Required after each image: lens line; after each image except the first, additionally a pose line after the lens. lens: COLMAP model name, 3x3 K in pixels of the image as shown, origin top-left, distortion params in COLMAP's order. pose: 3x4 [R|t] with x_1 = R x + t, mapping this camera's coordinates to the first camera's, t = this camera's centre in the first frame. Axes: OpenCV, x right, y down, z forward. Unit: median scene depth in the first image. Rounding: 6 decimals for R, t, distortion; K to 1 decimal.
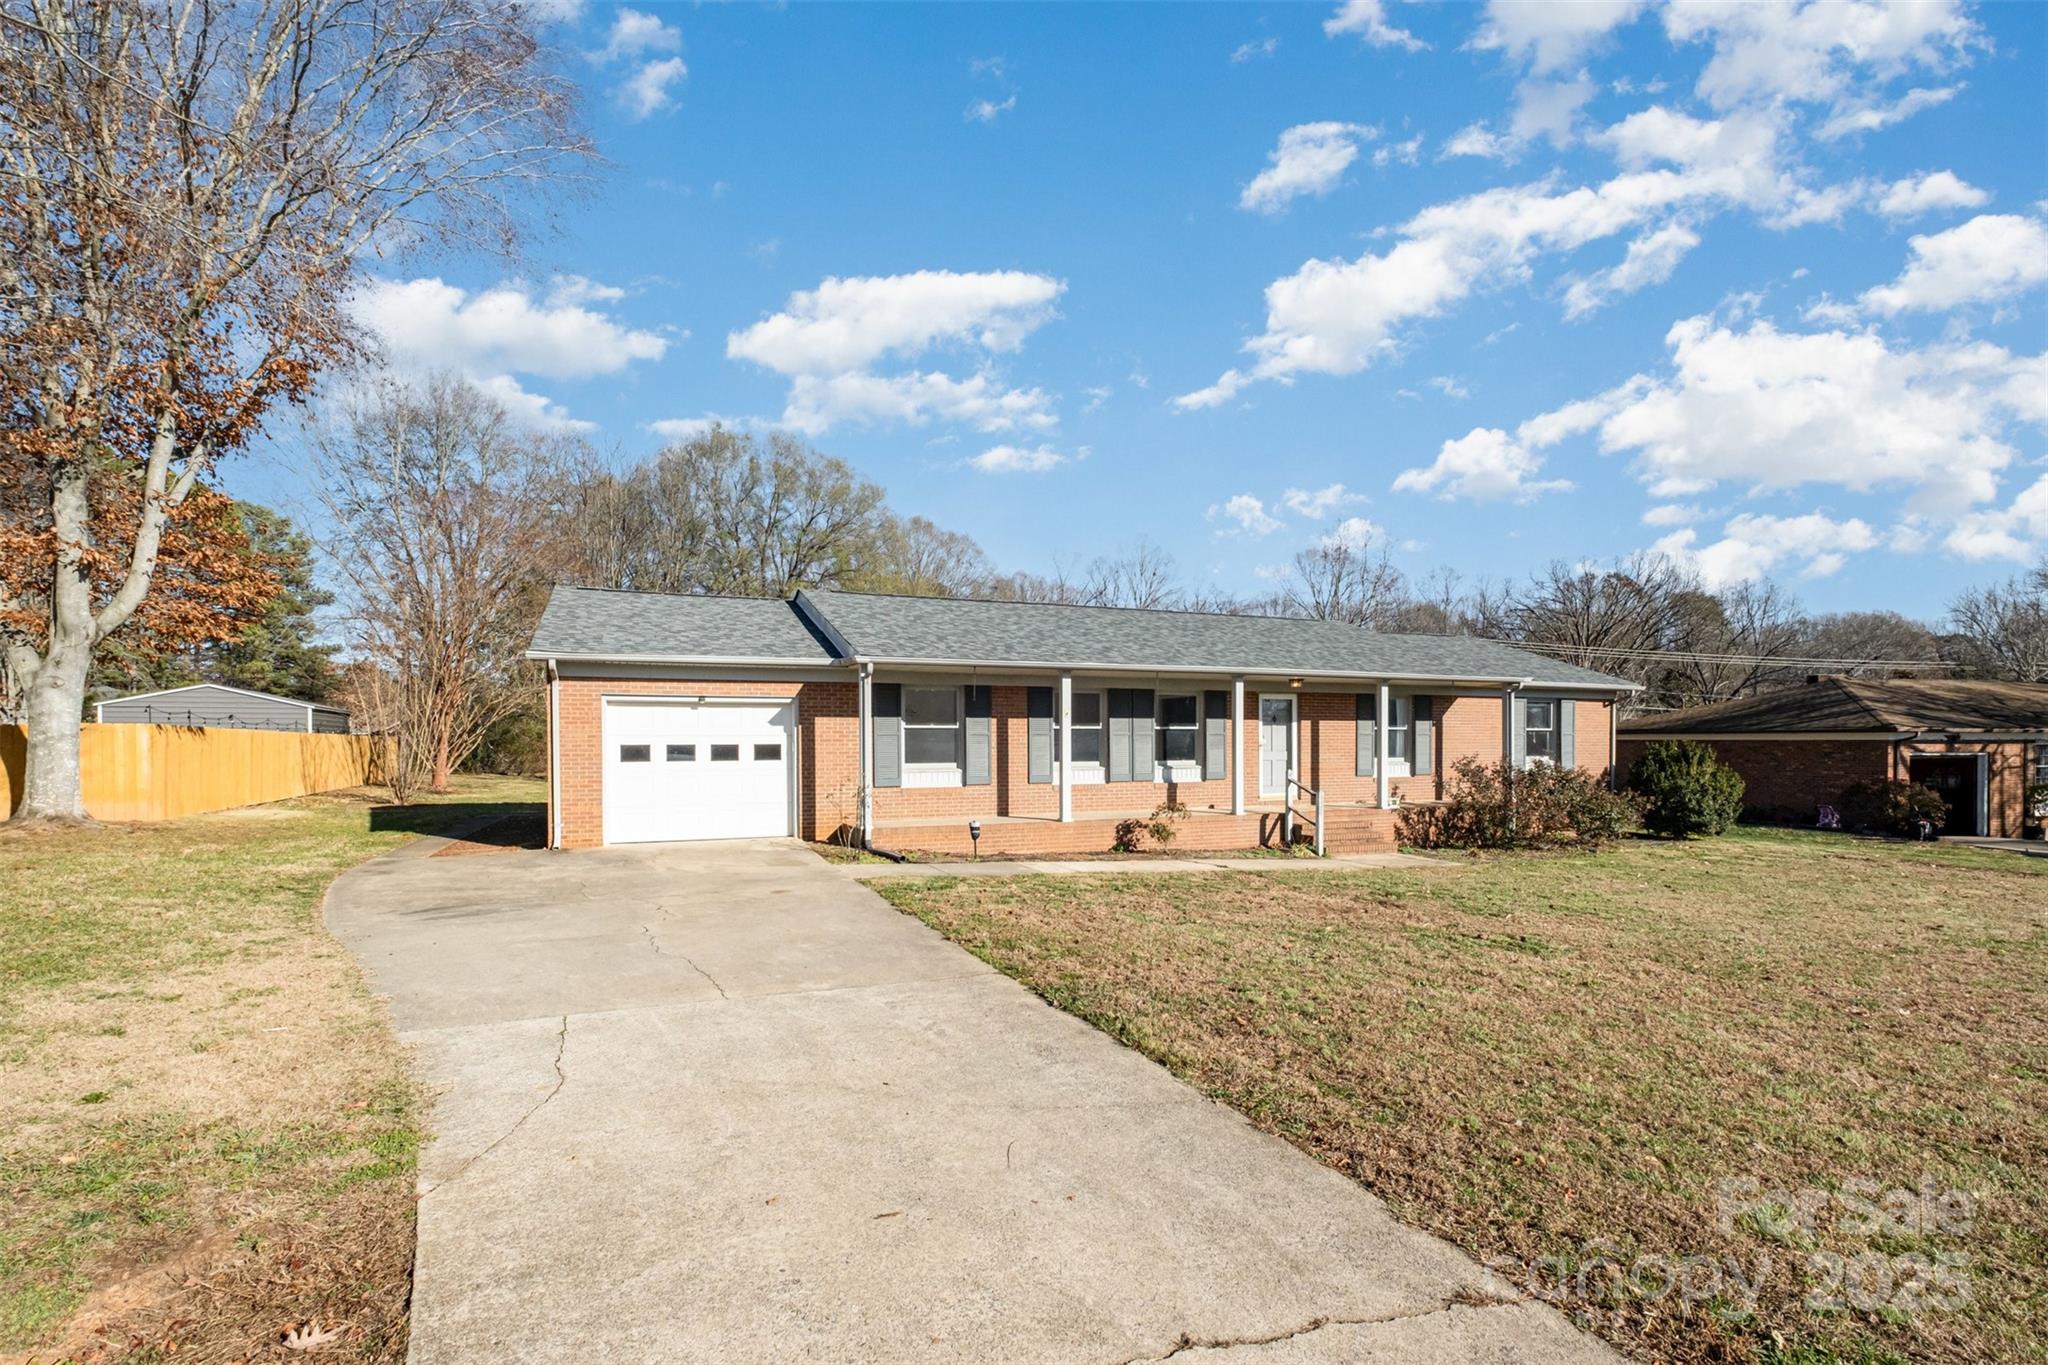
lens RADIAL K [[902.9, 0, 1009.4], [0, 902.9, 673.8], [0, 0, 1]] dist [-0.001074, -0.000029]
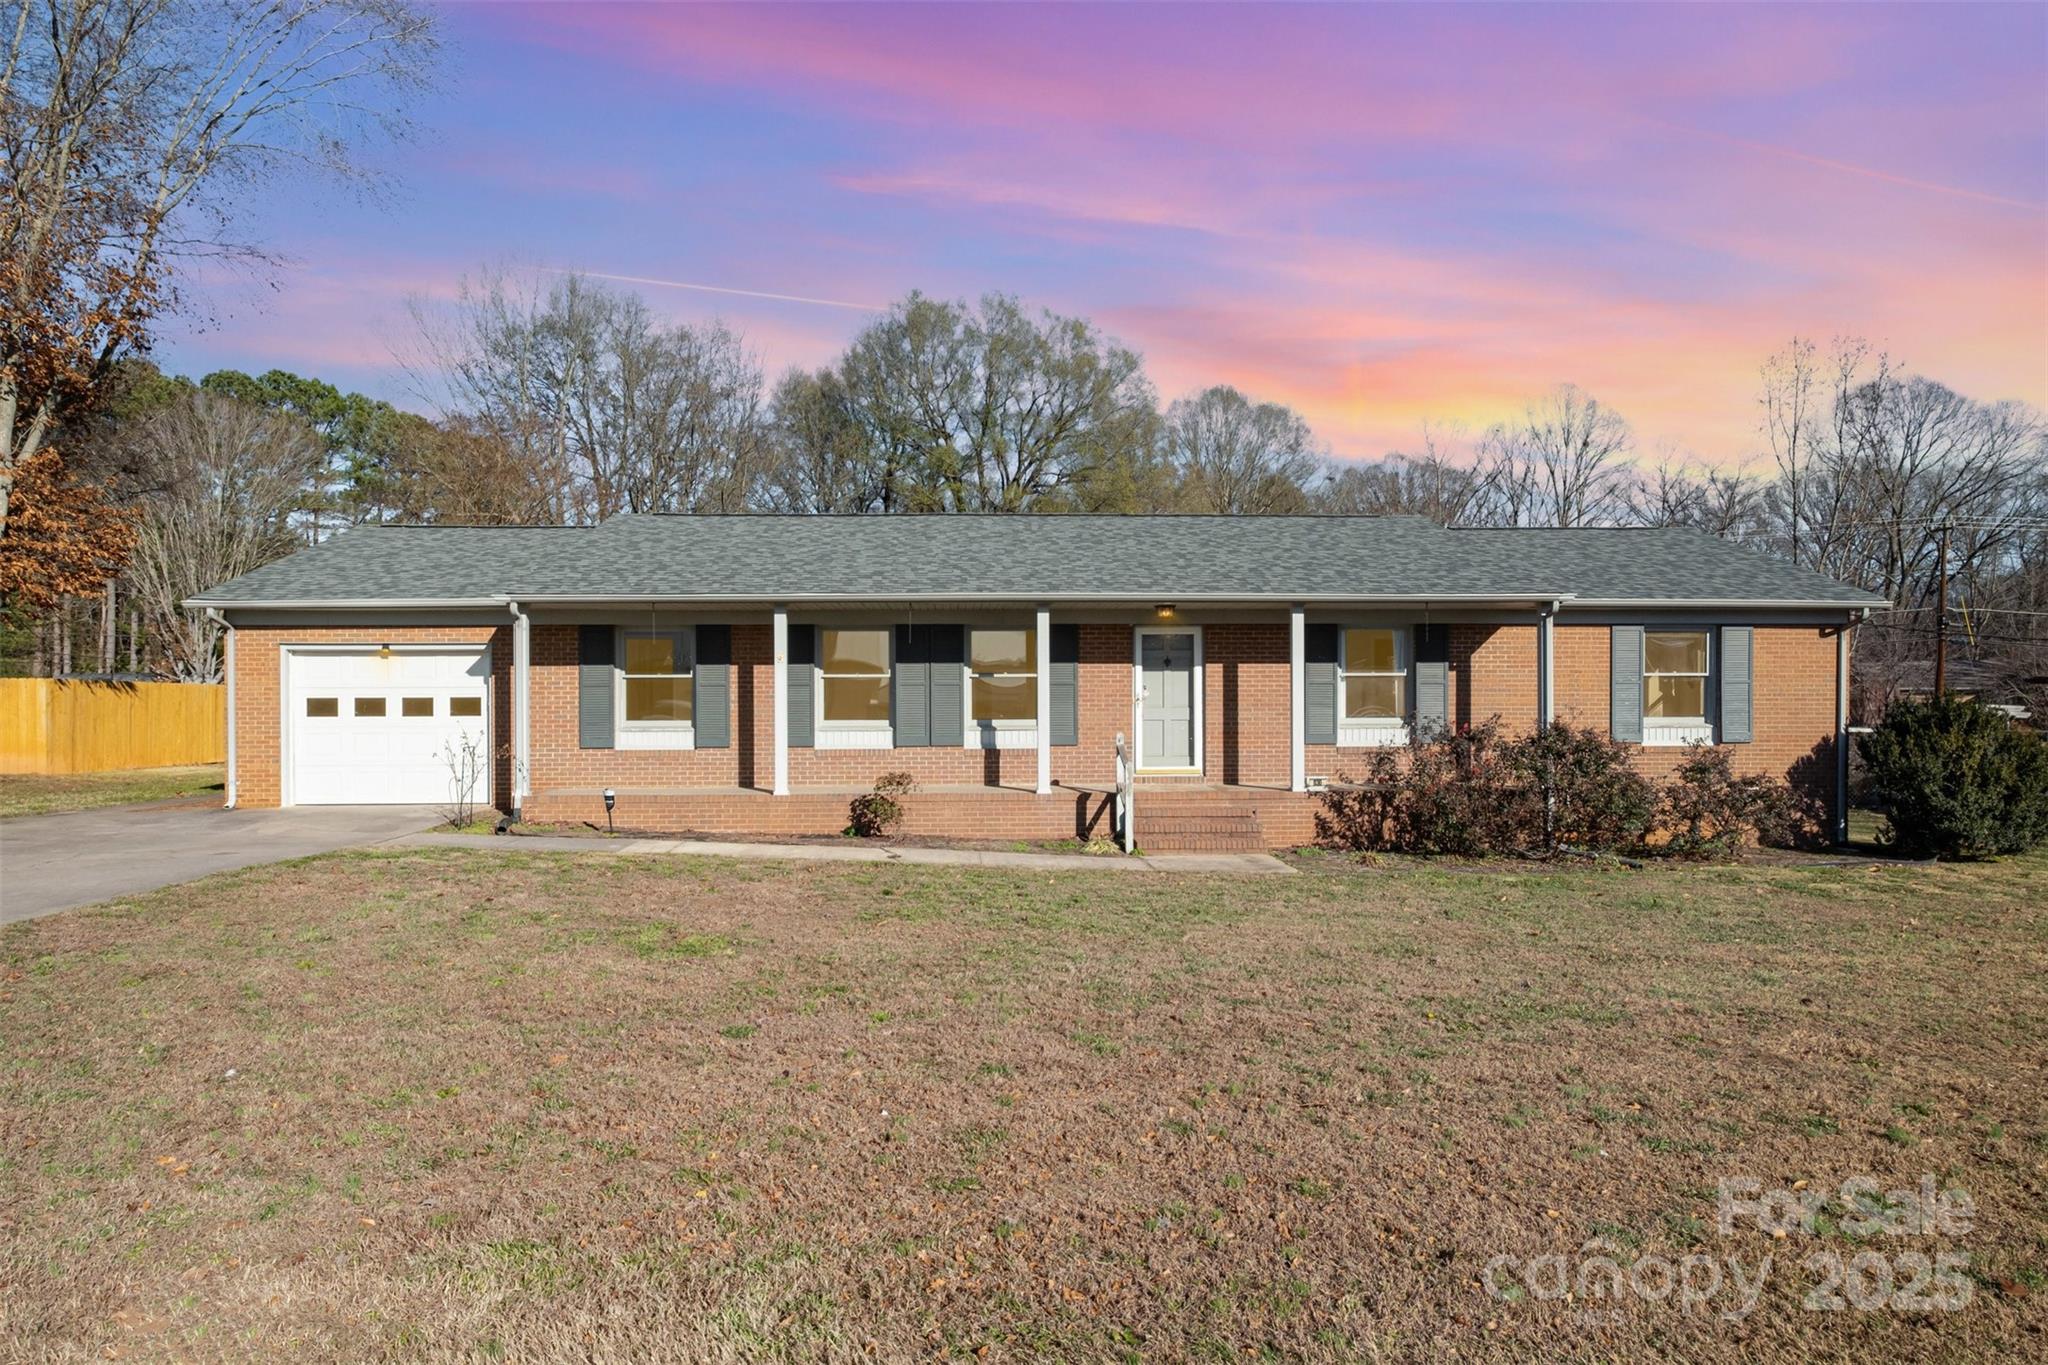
lens RADIAL K [[1234.7, 0, 1024.0], [0, 1234.7, 682.5], [0, 0, 1]] dist [-0.002675, -0.001323]
pose [[0.939793, -0.005108, -0.341707, 0.576366], [0.026302, 0.998004, 0.057418, 0.008085], [0.340731, -0.062949, 0.938051, 0.057345]]
